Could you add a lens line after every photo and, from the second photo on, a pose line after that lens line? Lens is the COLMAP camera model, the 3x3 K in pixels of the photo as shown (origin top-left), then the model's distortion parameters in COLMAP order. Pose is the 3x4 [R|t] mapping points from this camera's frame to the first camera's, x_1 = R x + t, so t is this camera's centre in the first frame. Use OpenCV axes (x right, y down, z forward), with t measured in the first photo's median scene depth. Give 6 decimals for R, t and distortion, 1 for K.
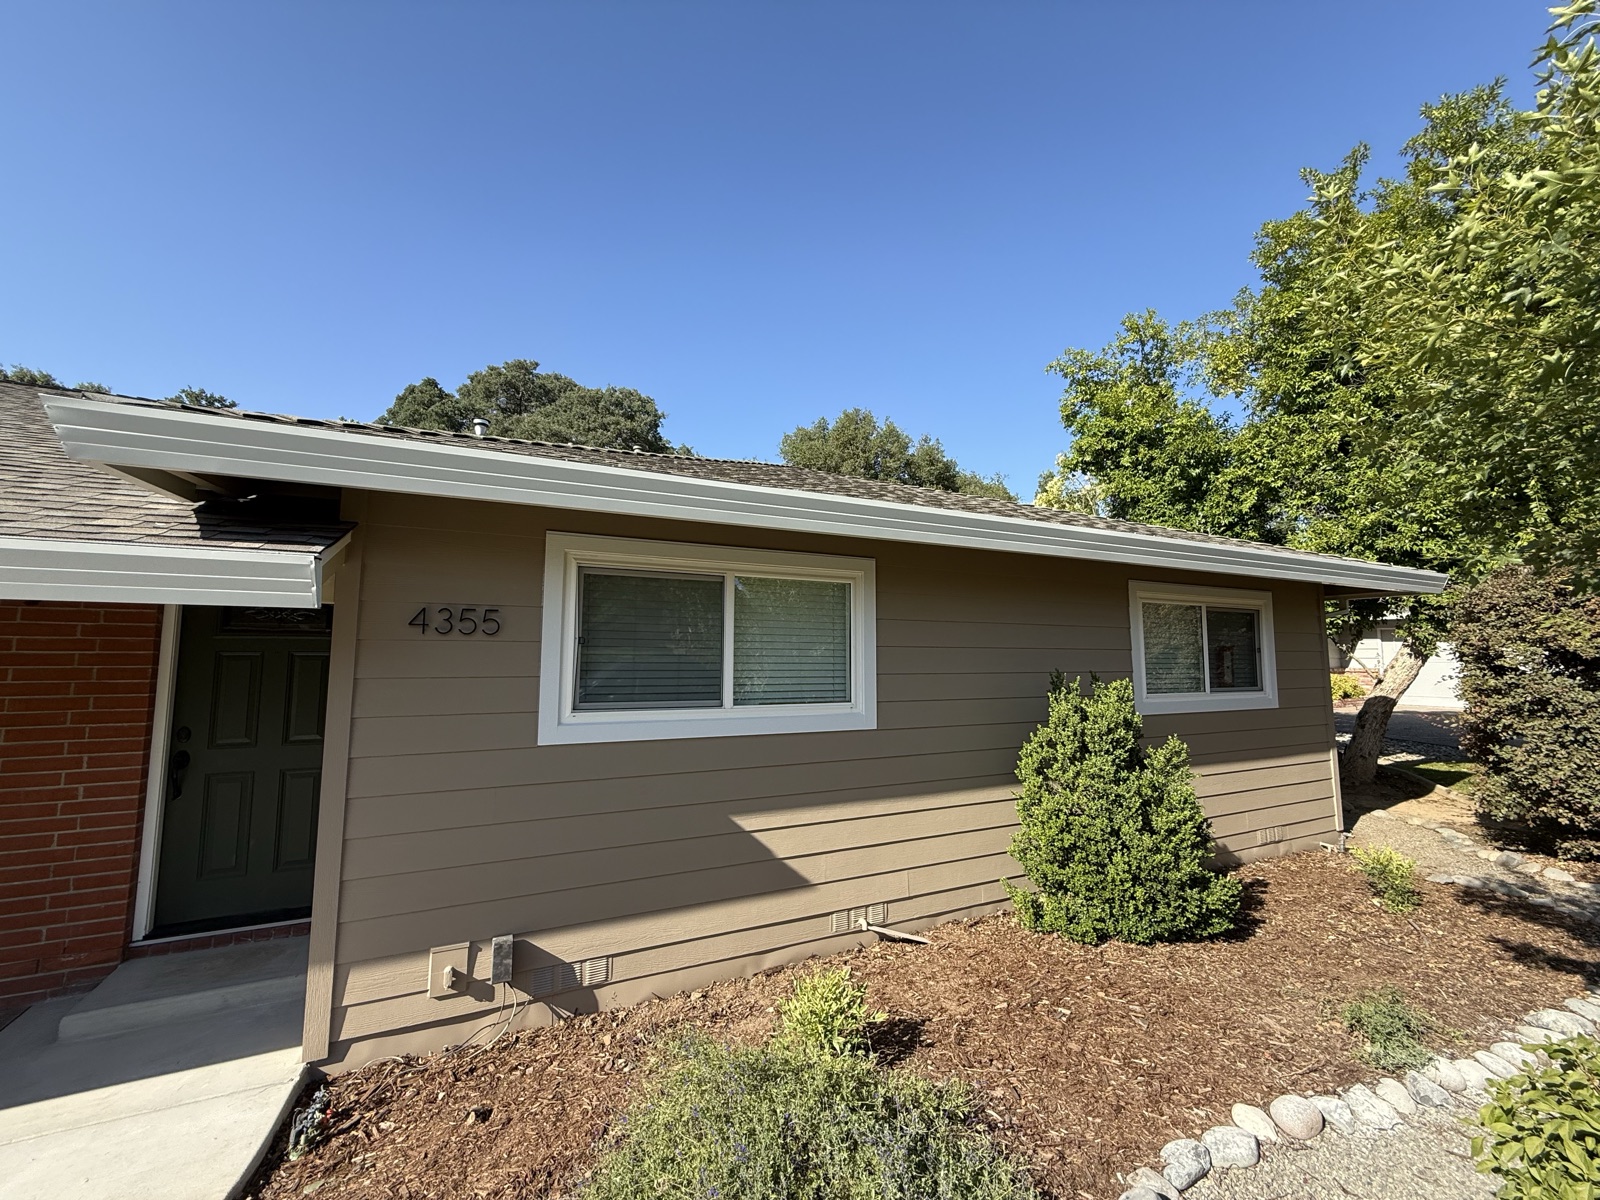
lens RADIAL K [[645.0, 0, 800.0], [0, 645.0, 600.0], [0, 0, 1]] dist [0.000655, 0.000234]
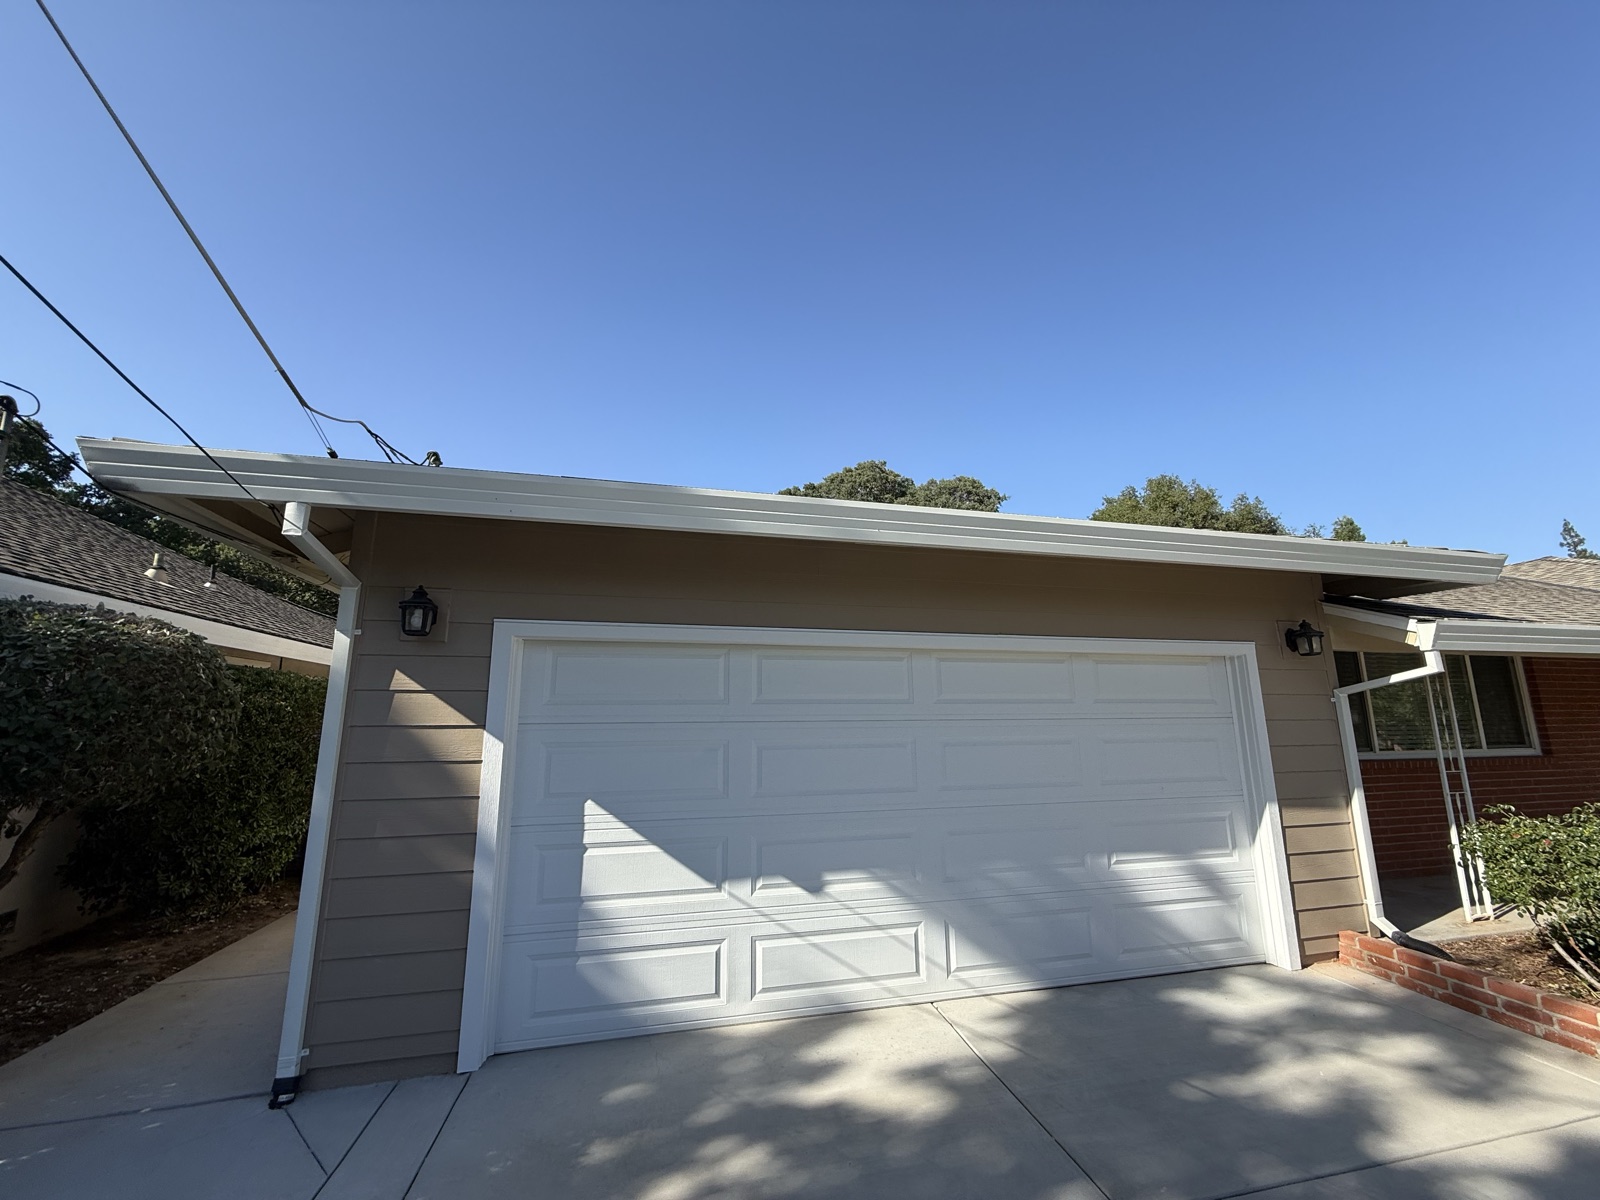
lens RADIAL K [[631.5, 0, 800.0], [0, 631.5, 600.0], [0, 0, 1]] dist [0.001326, 0.000041]
pose [[0.976874, -0.047834, -0.208398, -2.919413], [0.028127, 0.994933, -0.096522, -0.068836], [0.211959, 0.088428, 0.973270, -1.282767]]
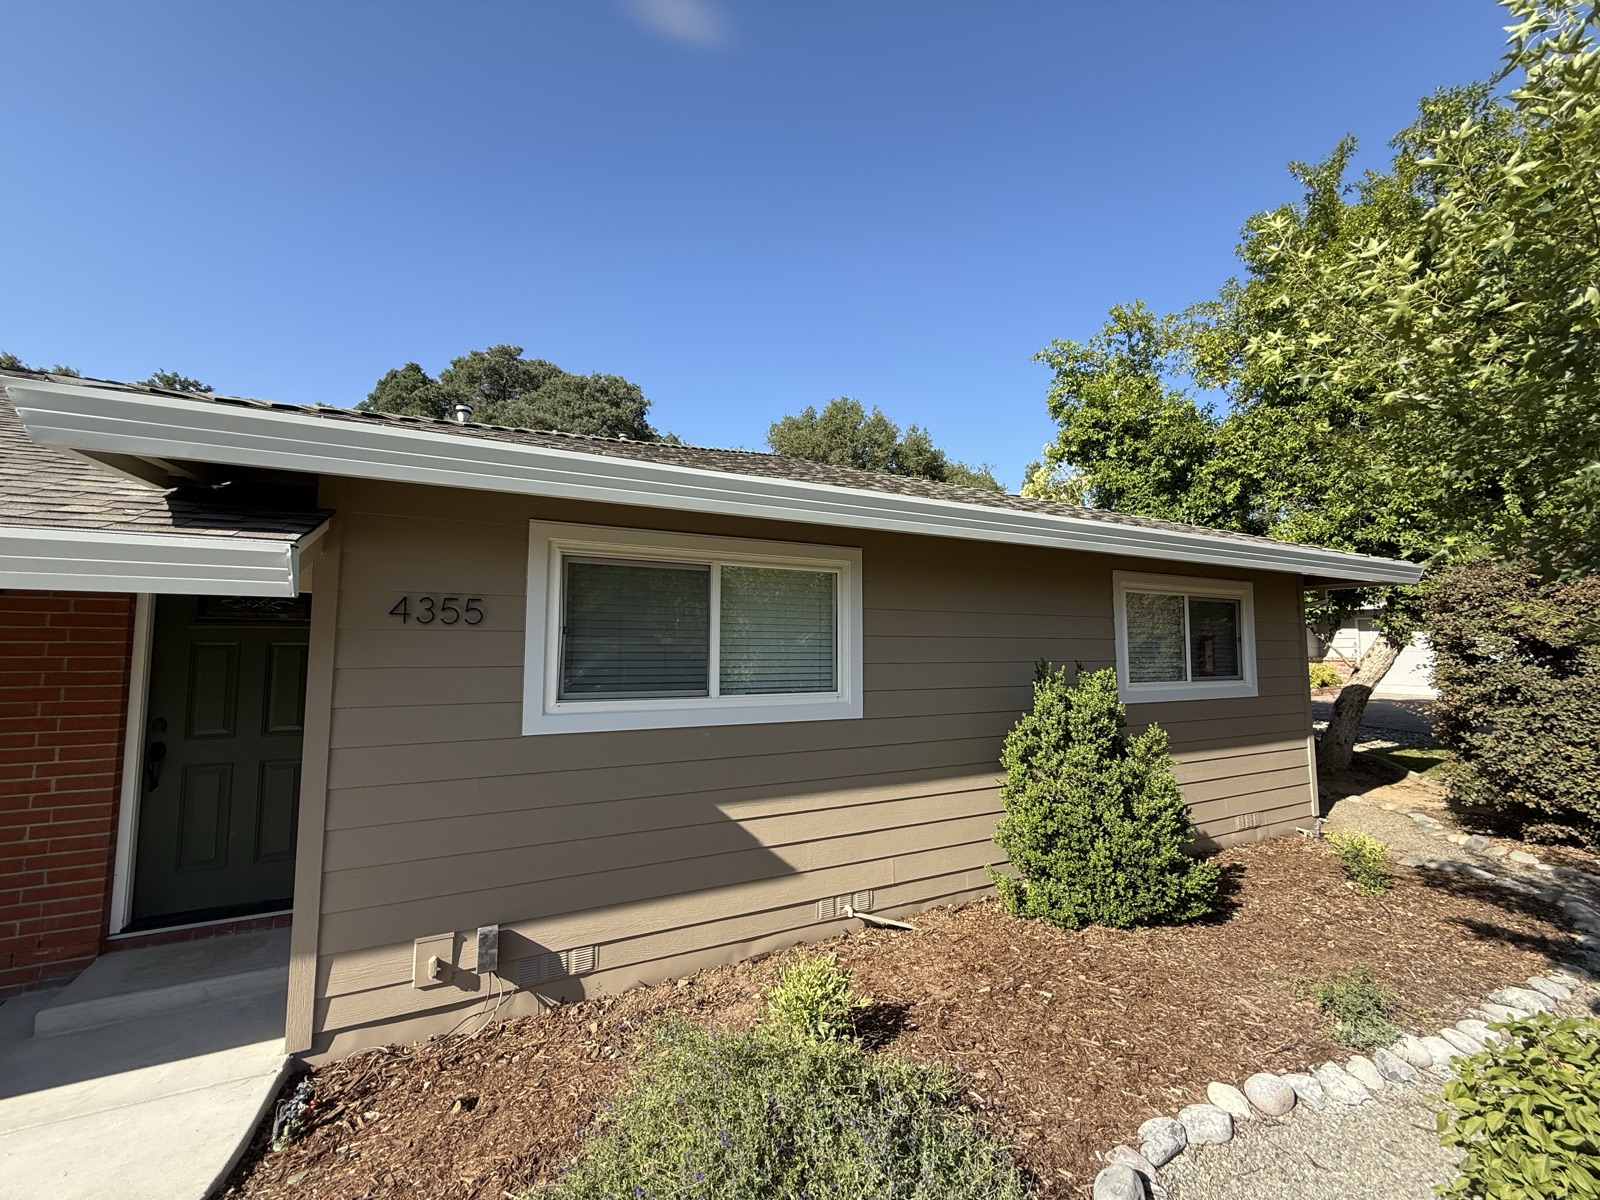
lens RADIAL K [[645.0, 0, 800.0], [0, 645.0, 600.0], [0, 0, 1]] dist [0.000655, 0.000234]
pose [[0.999815, 0.000928, 0.019205, 0.001759], [-0.001238, 0.999869, 0.016139, 0.000119], [-0.019188, -0.016160, 0.999685, 0.001252]]
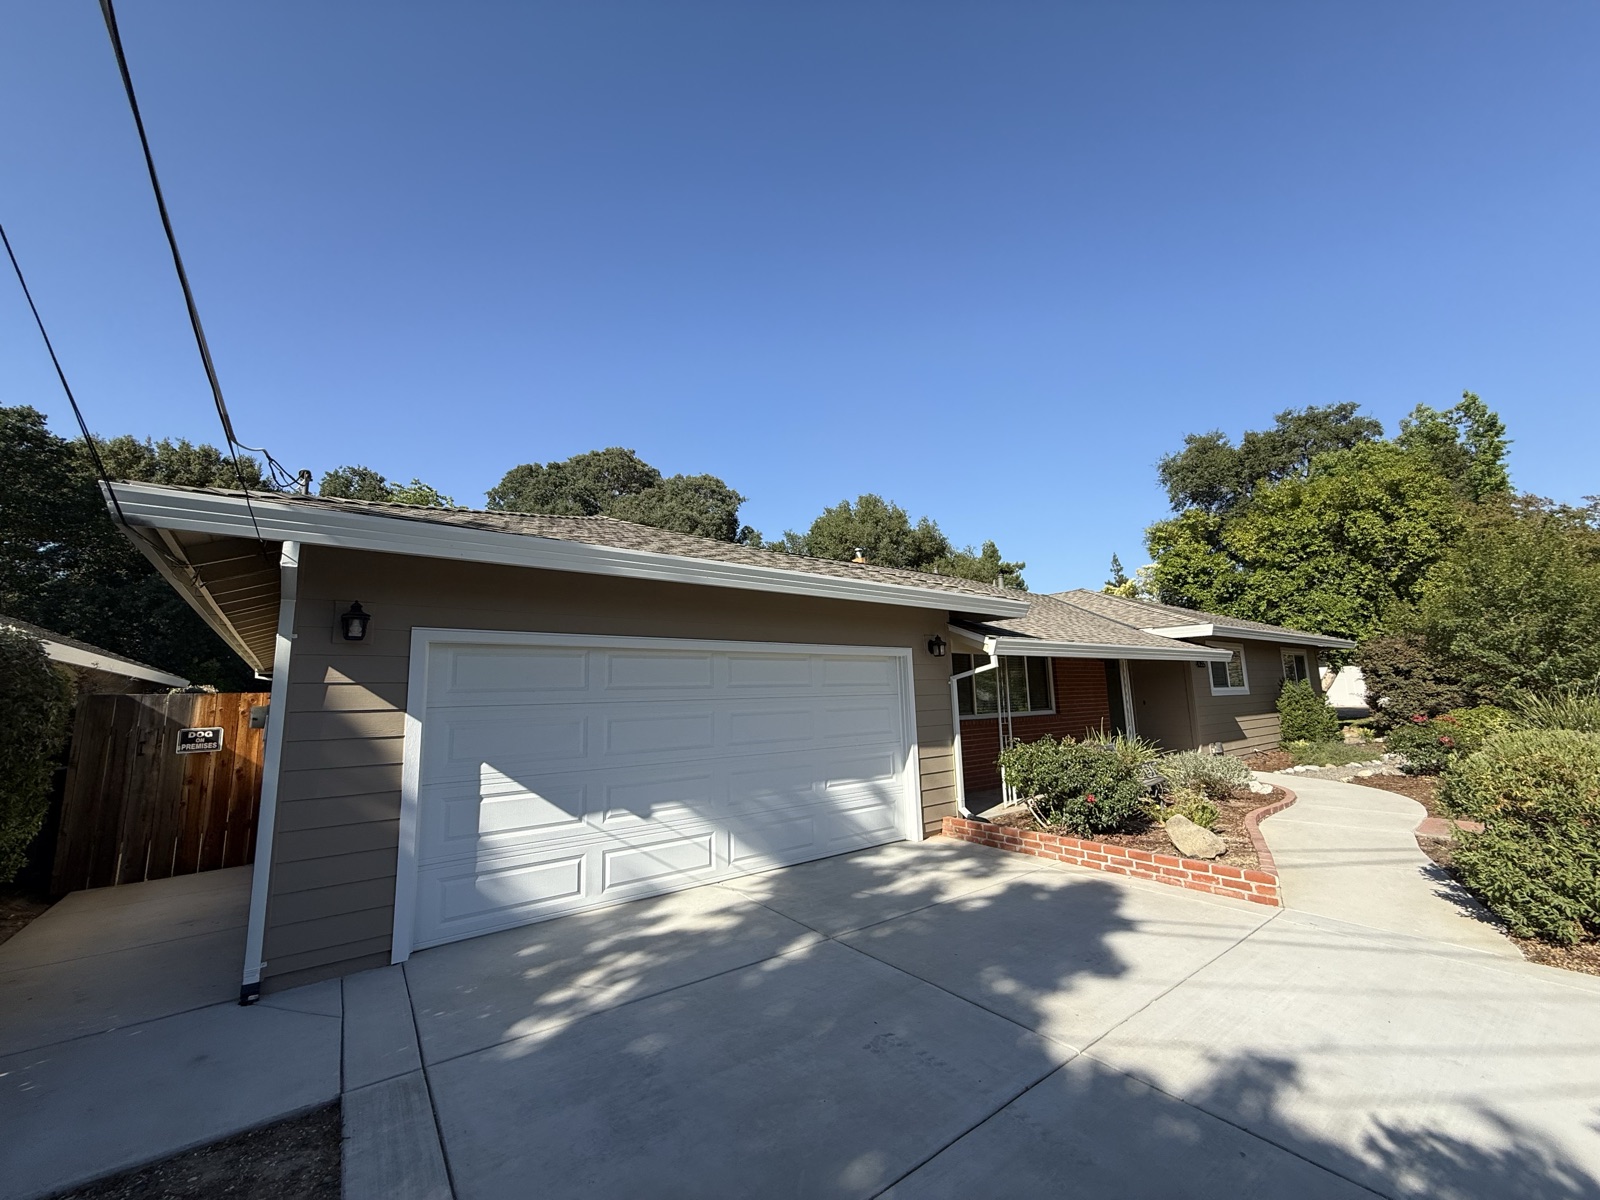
lens RADIAL K [[645.0, 0, 800.0], [0, 645.0, 600.0], [0, 0, 1]] dist [0.000655, 0.000234]
pose [[0.977818, 0.002209, 0.209445, -3.149194], [0.010708, 0.998110, -0.060516, -0.127767], [-0.209183, 0.061416, 0.975946, -2.005888]]
